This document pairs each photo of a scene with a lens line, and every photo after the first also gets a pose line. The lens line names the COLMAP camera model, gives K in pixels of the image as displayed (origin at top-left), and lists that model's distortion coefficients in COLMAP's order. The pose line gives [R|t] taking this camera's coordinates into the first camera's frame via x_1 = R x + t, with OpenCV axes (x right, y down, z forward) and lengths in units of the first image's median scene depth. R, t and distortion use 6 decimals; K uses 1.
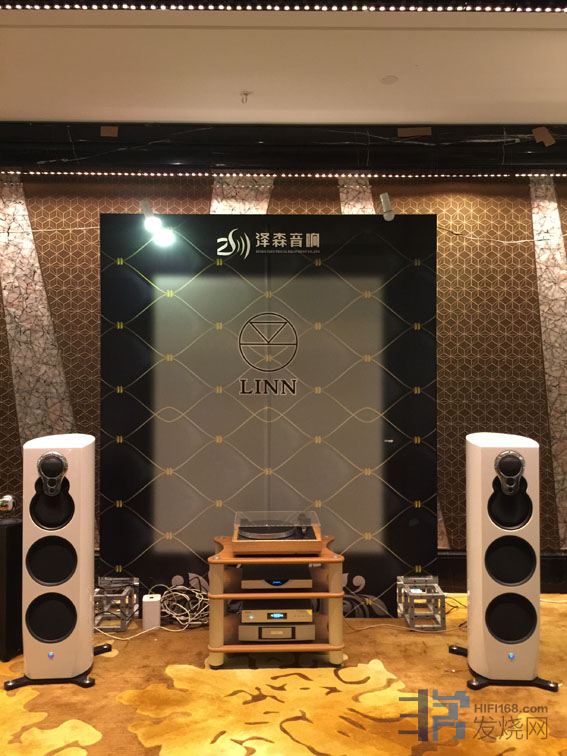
lens RADIAL K [[651.6, 0, 283.2], [0, 651.6, 375.9], [0, 0, 1]] dist [0.041532, -0.004440]
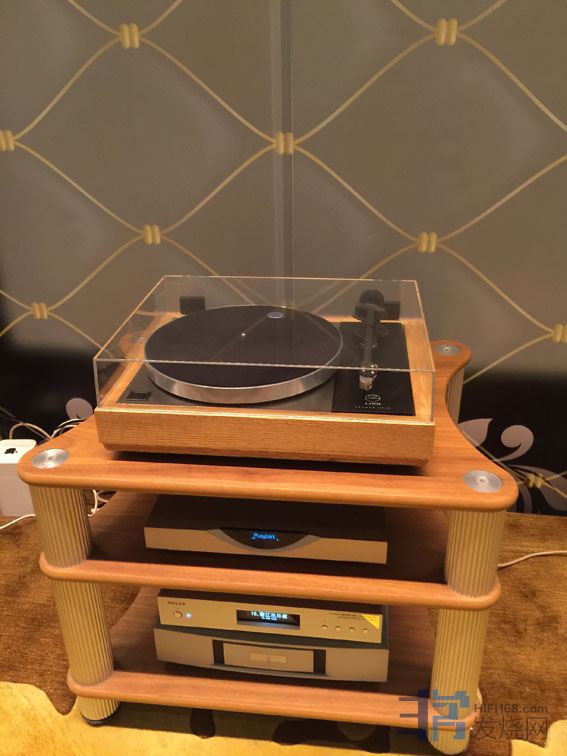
lens RADIAL K [[651.6, 0, 280.6], [0, 651.6, 373.2], [0, 0, 1]] dist [0.041532, -0.004440]
pose [[0.988290, 0.054439, -0.142547, 0.035113], [0.017071, 0.888882, 0.457819, 0.116123], [0.151631, -0.454891, 0.877543, 0.776809]]
